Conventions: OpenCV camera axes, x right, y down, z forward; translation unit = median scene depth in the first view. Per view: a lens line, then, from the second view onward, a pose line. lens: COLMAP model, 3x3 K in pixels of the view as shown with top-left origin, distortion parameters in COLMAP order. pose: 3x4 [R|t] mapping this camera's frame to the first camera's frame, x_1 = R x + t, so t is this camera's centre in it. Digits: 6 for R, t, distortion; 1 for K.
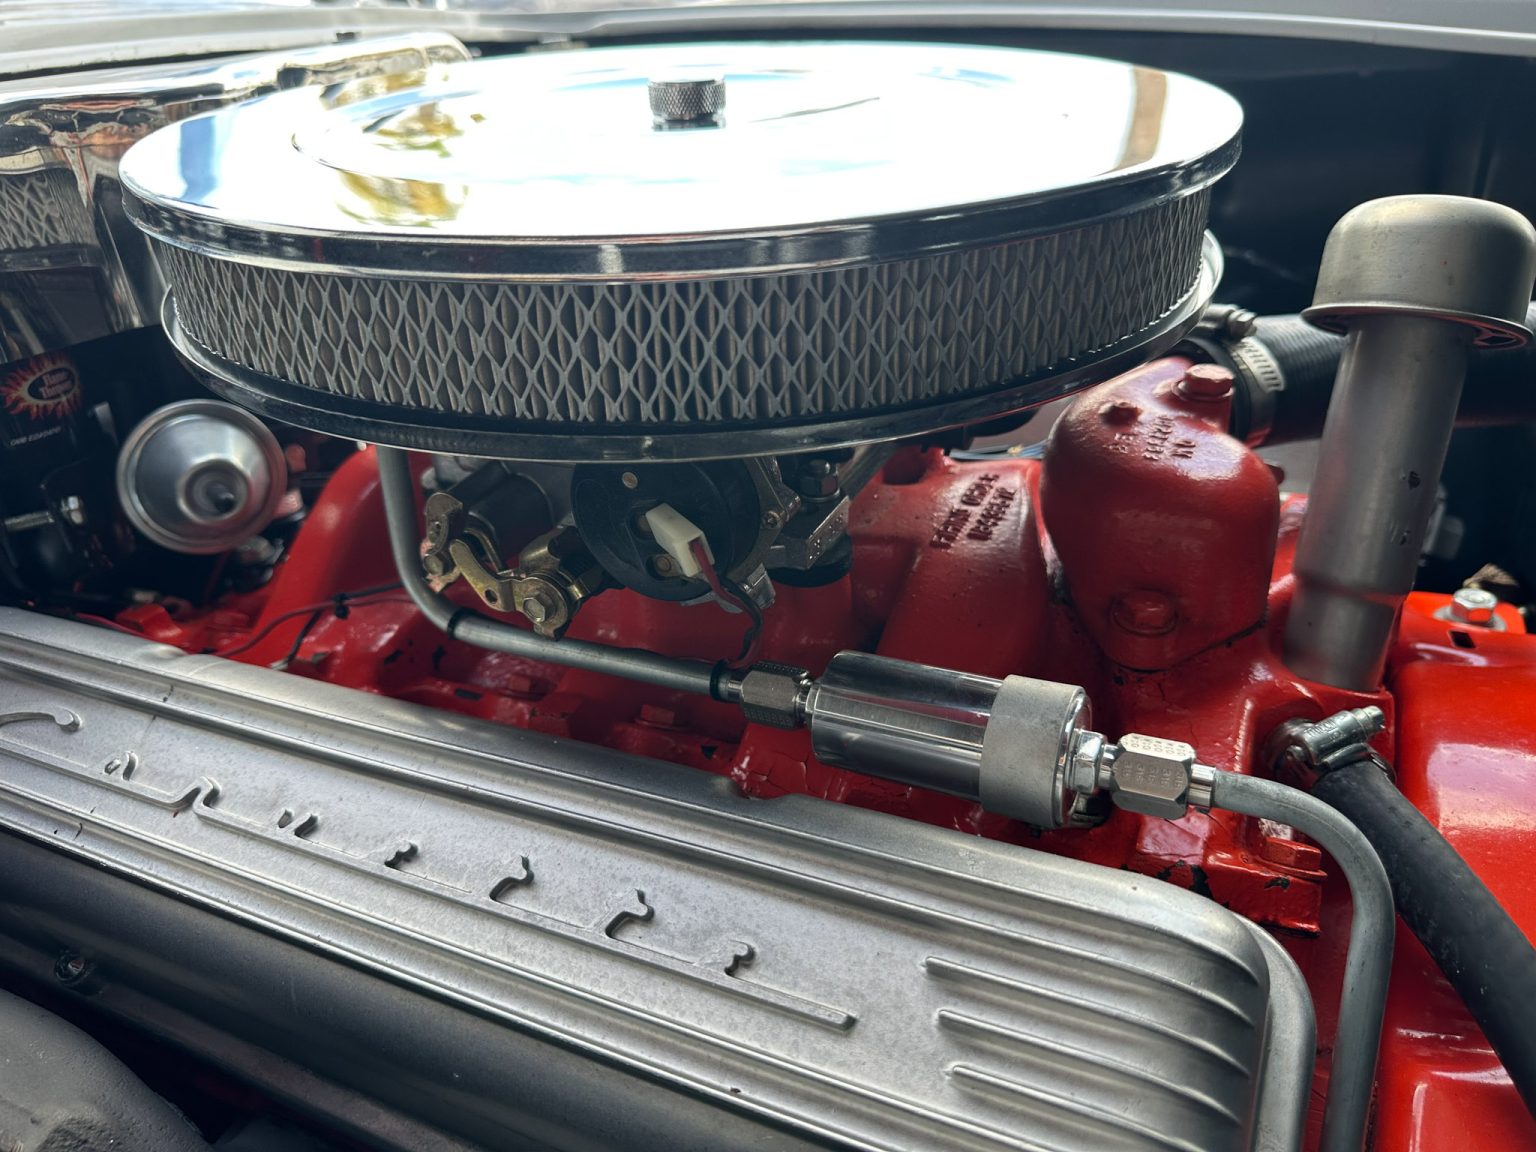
lens RADIAL K [[1160.8, 0, 759.0], [0, 1160.8, 574.1], [0, 0, 1]] dist [-0.037552, 0.000498]
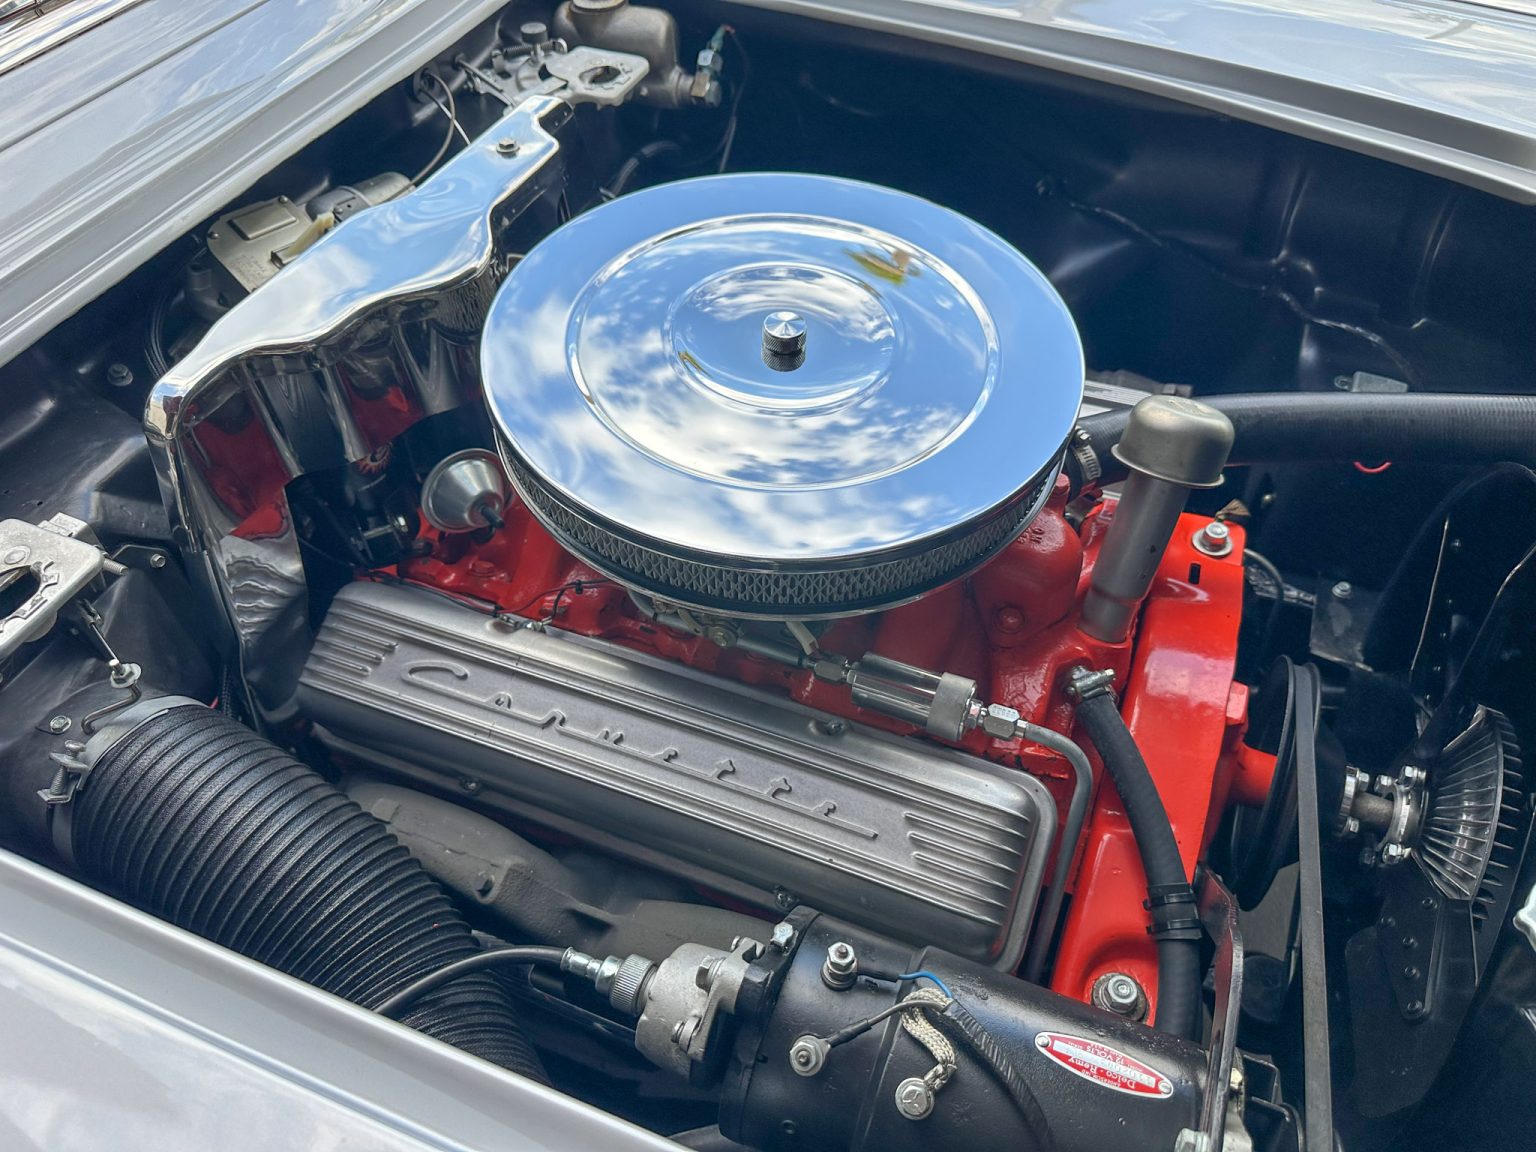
lens RADIAL K [[1129.6, 0, 771.0], [0, 1129.6, 595.9], [0, 0, 1]] dist [0.004929, -0.026776]
pose [[0.996295, -0.005916, 0.085800, -0.306750], [-0.022842, 0.943601, 0.330295, -0.793848], [-0.082915, -0.331031, 0.939970, -0.992625]]
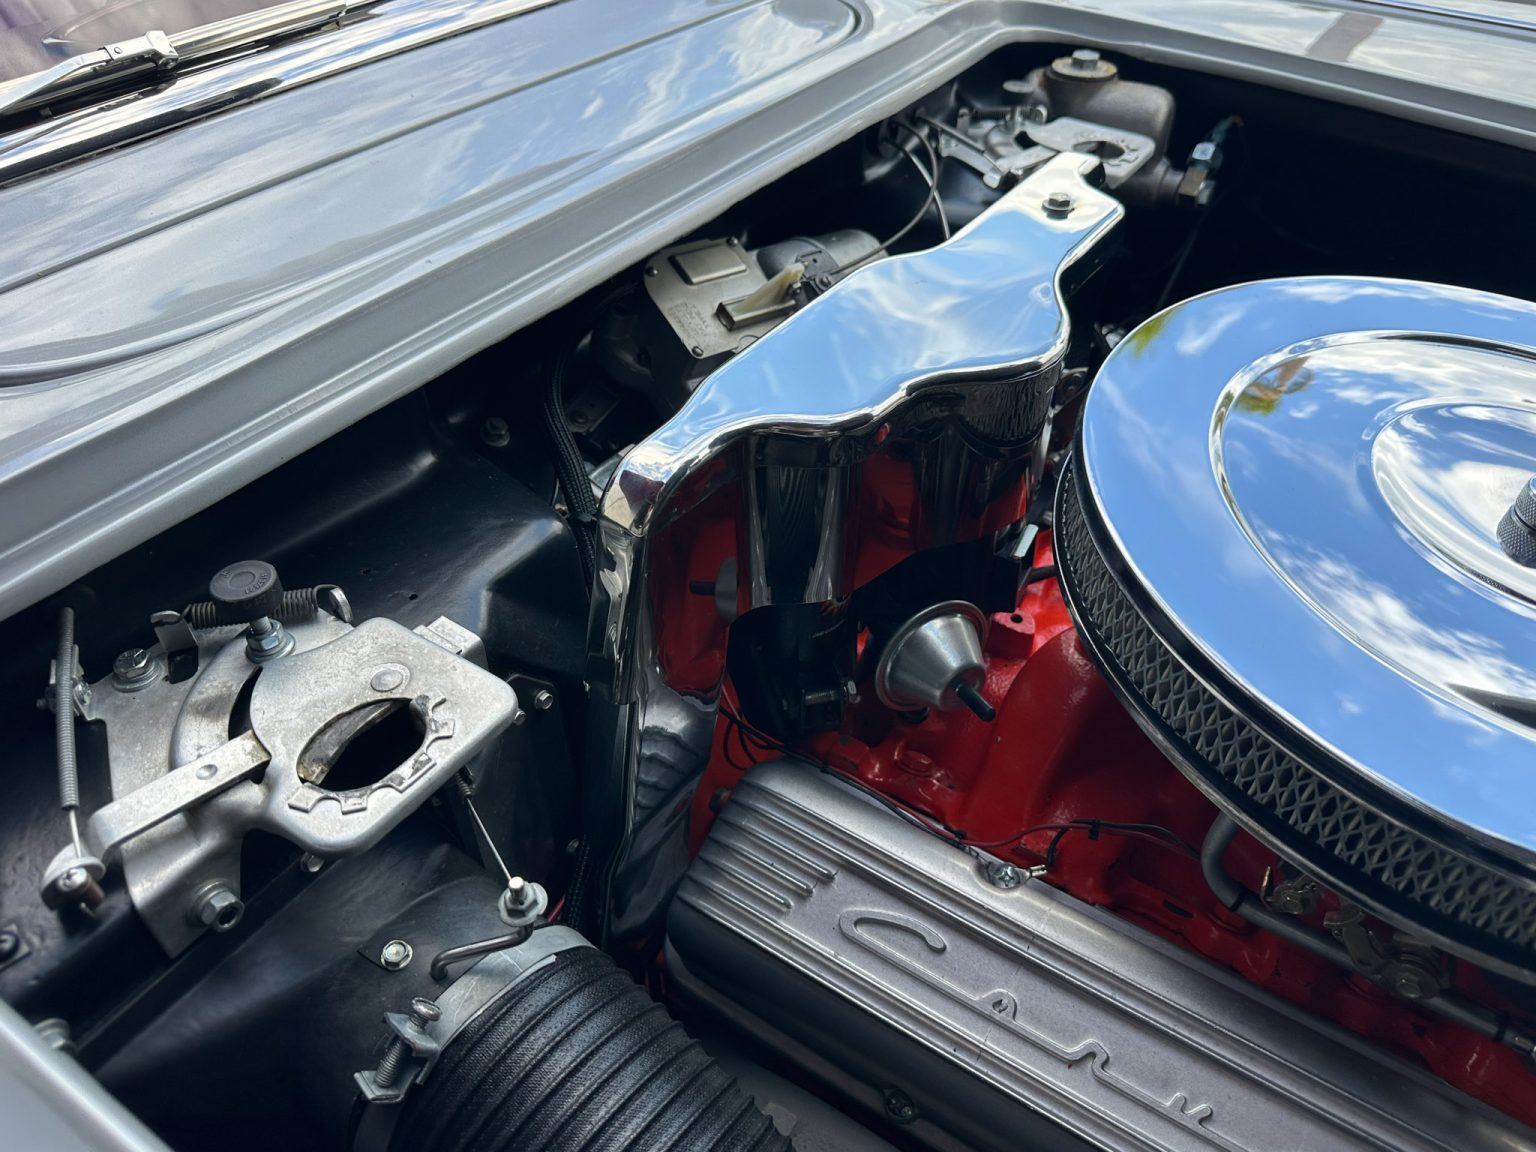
lens RADIAL K [[1140.2, 0, 766.1], [0, 1140.2, 611.3], [0, 0, 1]] dist [0.098327, -0.211853]
pose [[0.985217, 0.162404, -0.054526, -0.975451], [-0.145005, 0.960038, 0.239377, -0.625023], [0.091222, -0.227931, 0.969395, -0.211539]]
